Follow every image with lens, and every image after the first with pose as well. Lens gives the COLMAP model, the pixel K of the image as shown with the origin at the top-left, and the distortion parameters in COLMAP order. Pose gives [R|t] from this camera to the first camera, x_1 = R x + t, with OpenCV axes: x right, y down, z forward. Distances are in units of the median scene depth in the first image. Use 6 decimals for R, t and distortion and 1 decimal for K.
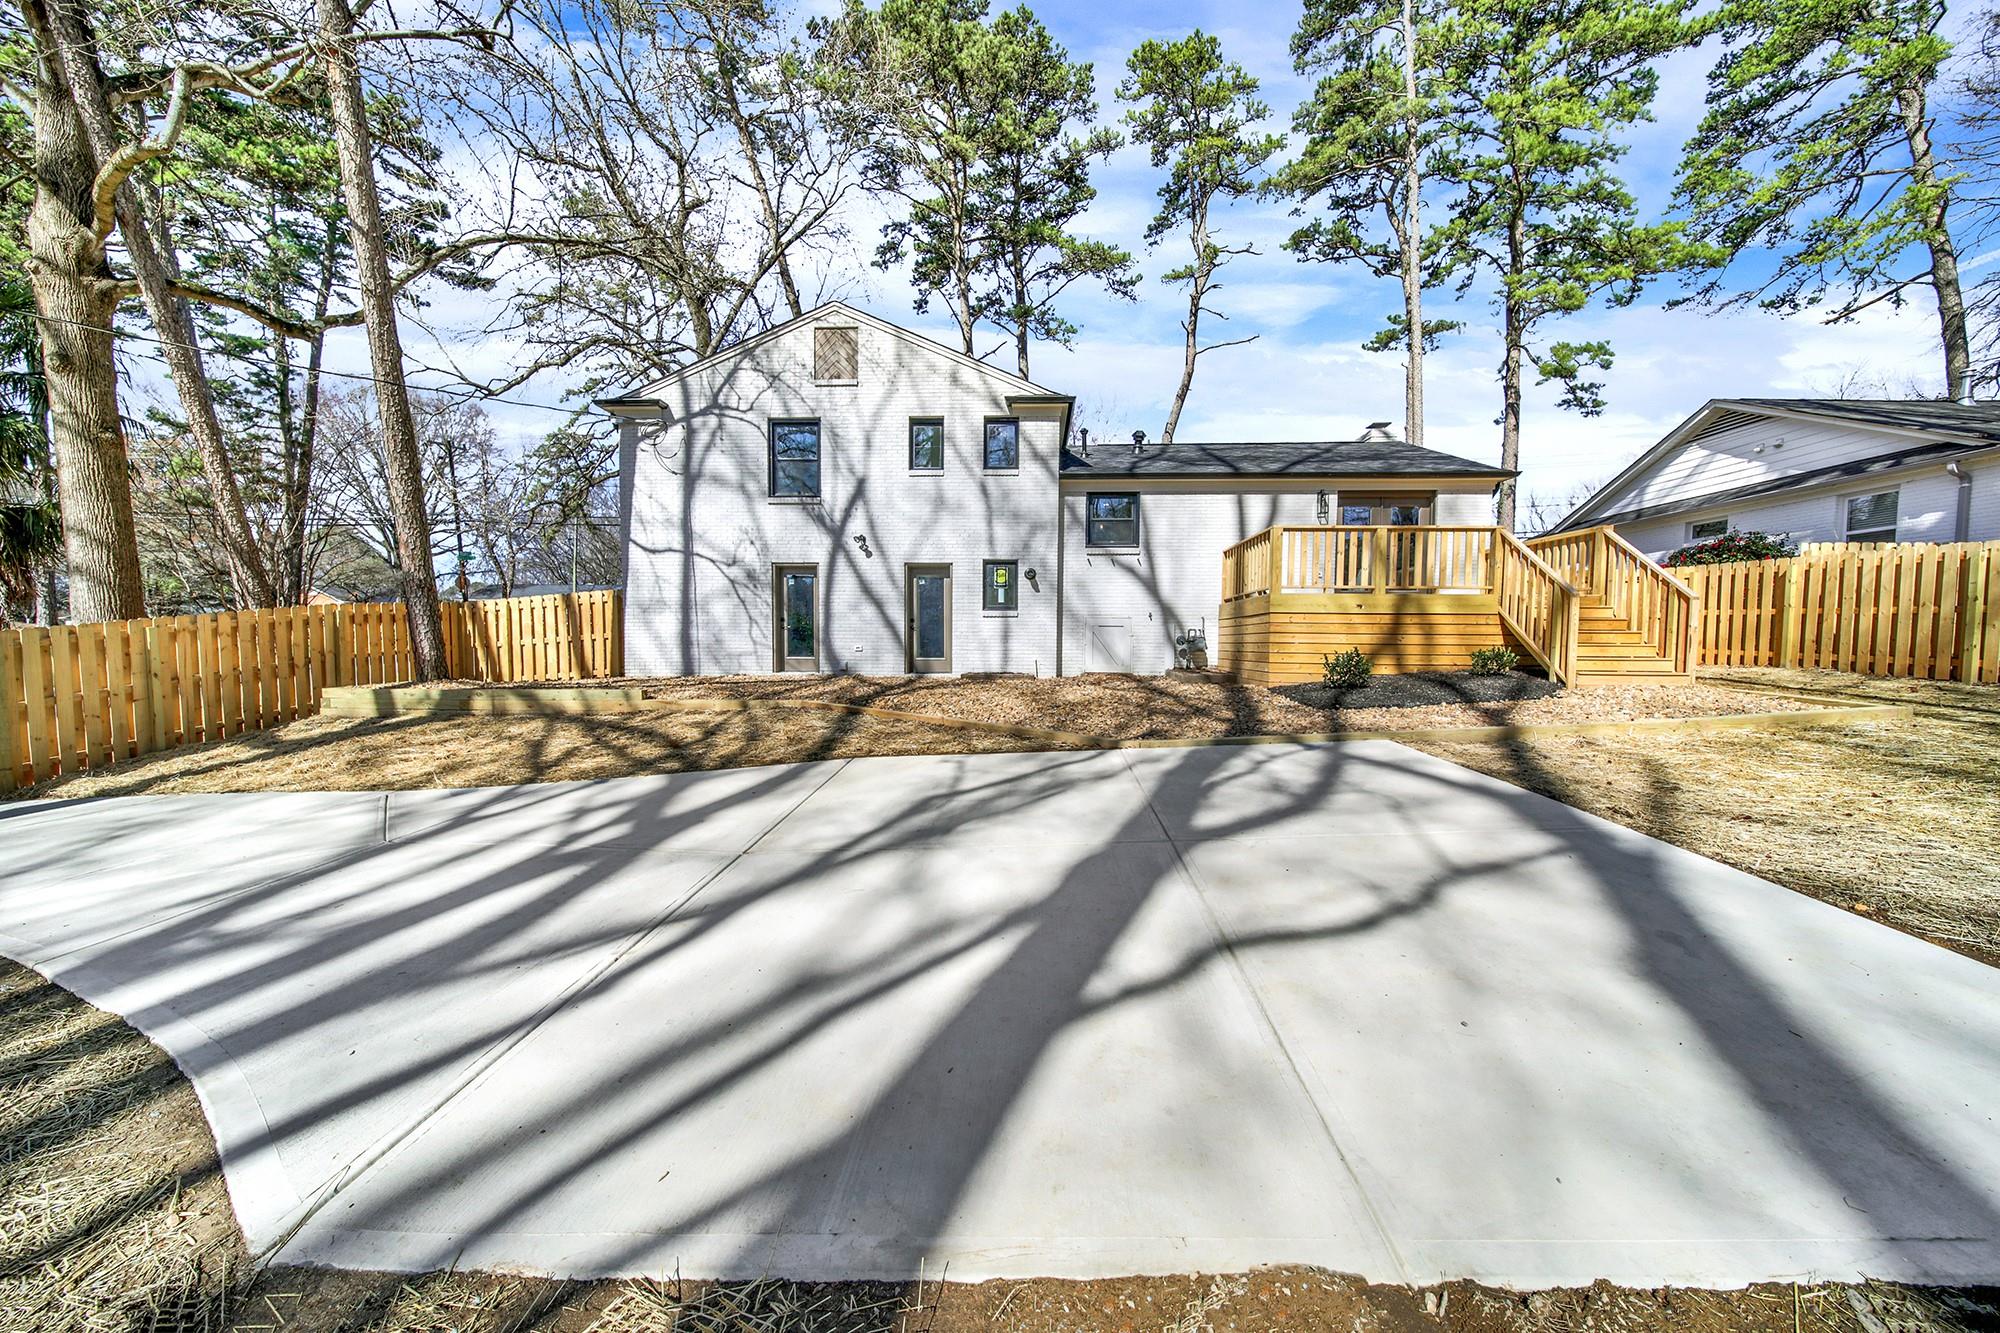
lens RADIAL K [[718.1, 0, 932.8], [0, 718.1, 681.8], [0, 0, 1]] dist [0.001432, -0.001334]
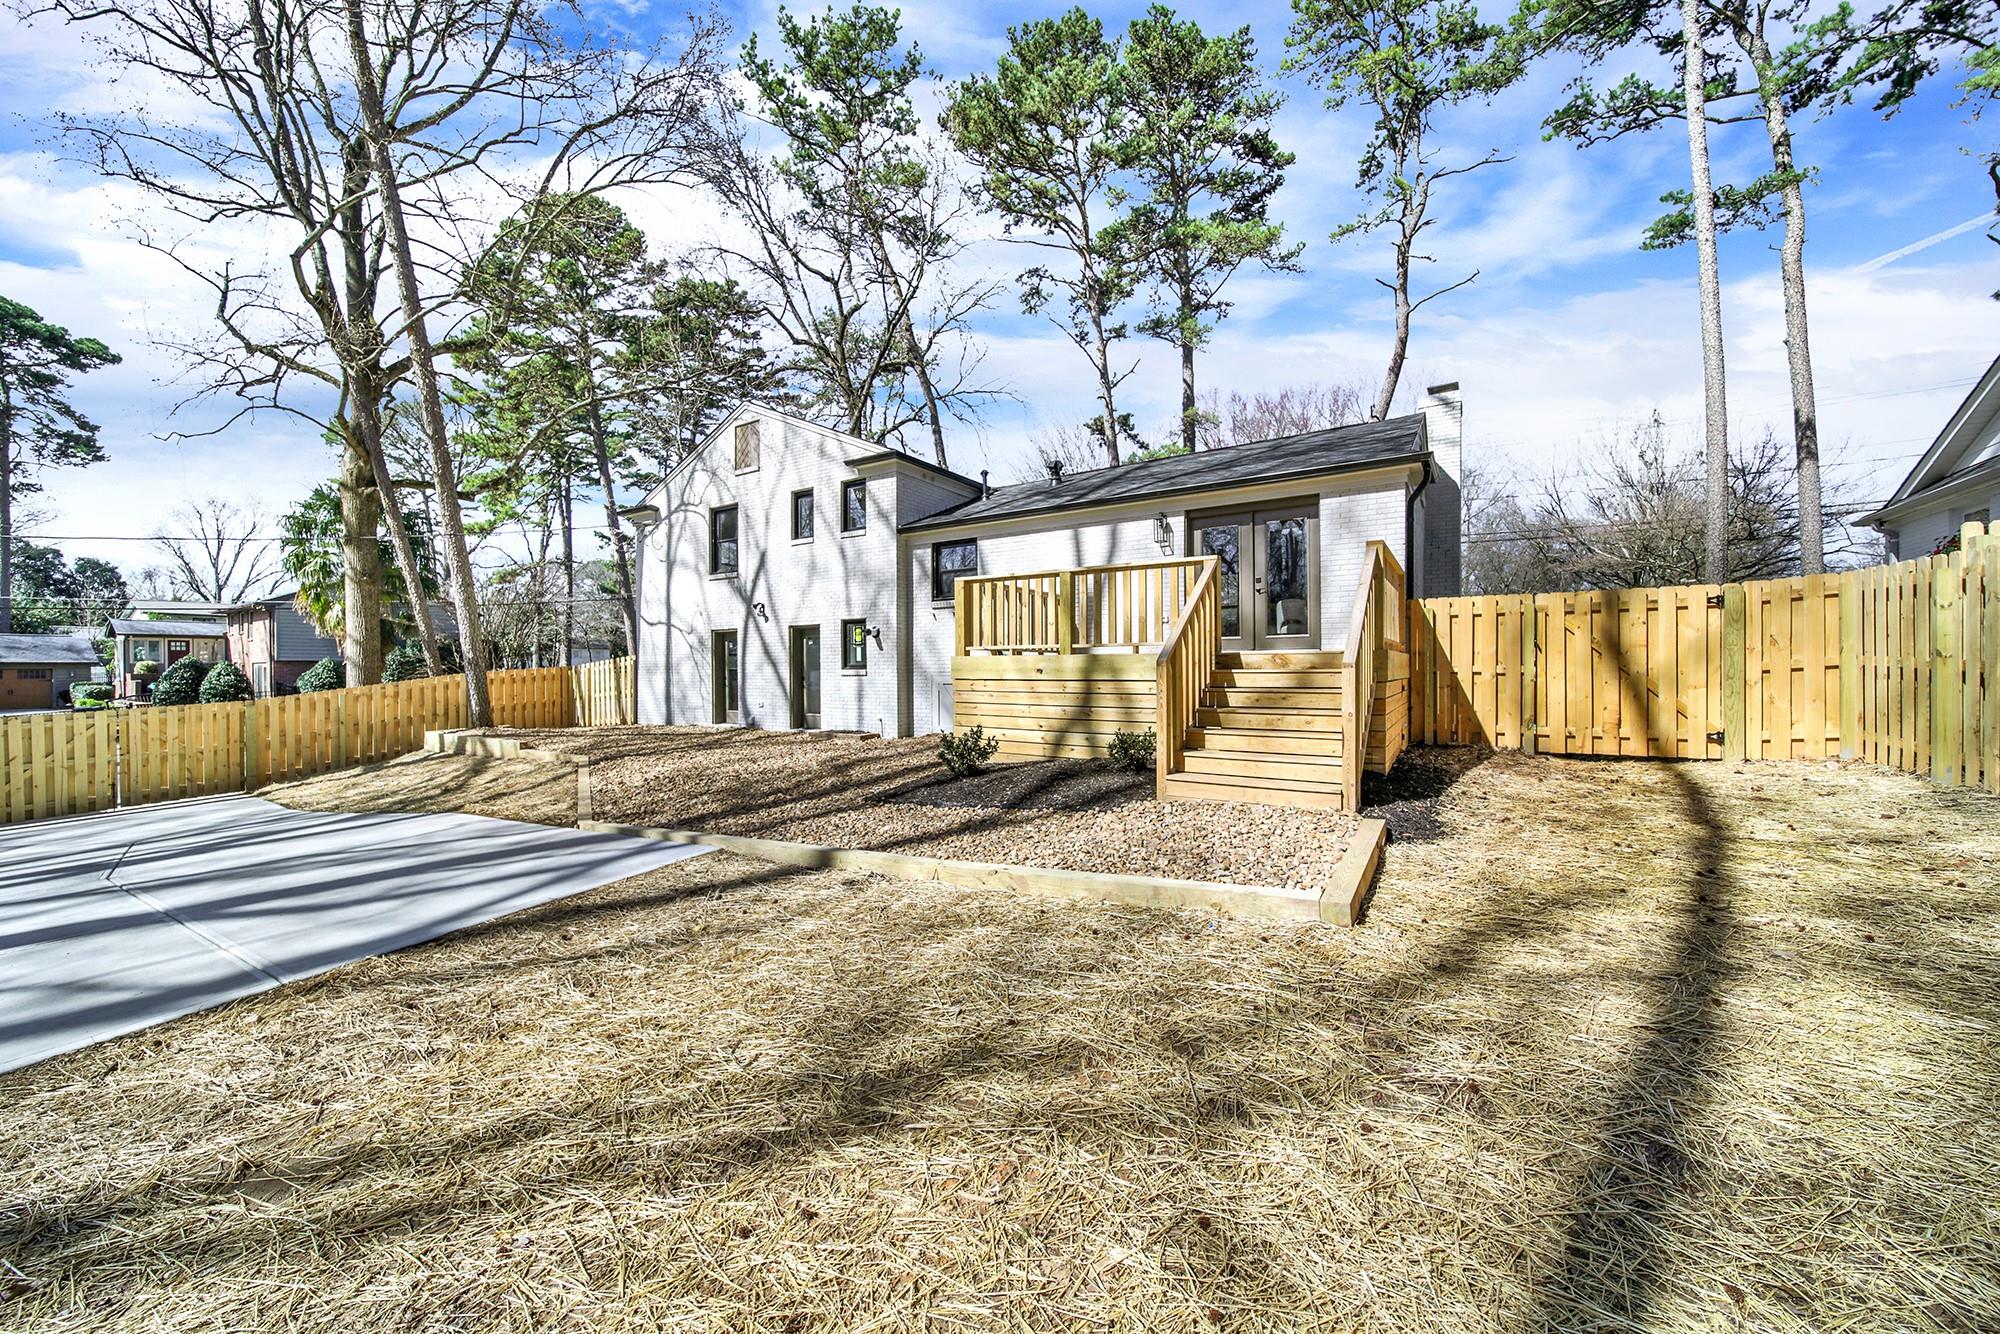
lens RADIAL K [[718.1, 0, 997.9], [0, 718.1, 673.4], [0, 0, 1]] dist [0.001432, -0.001334]
pose [[0.864477, -0.008408, -0.502602, 0.771236], [-0.011980, 0.999231, -0.037322, -0.058167], [0.502530, 0.038285, 0.863712, 0.229573]]
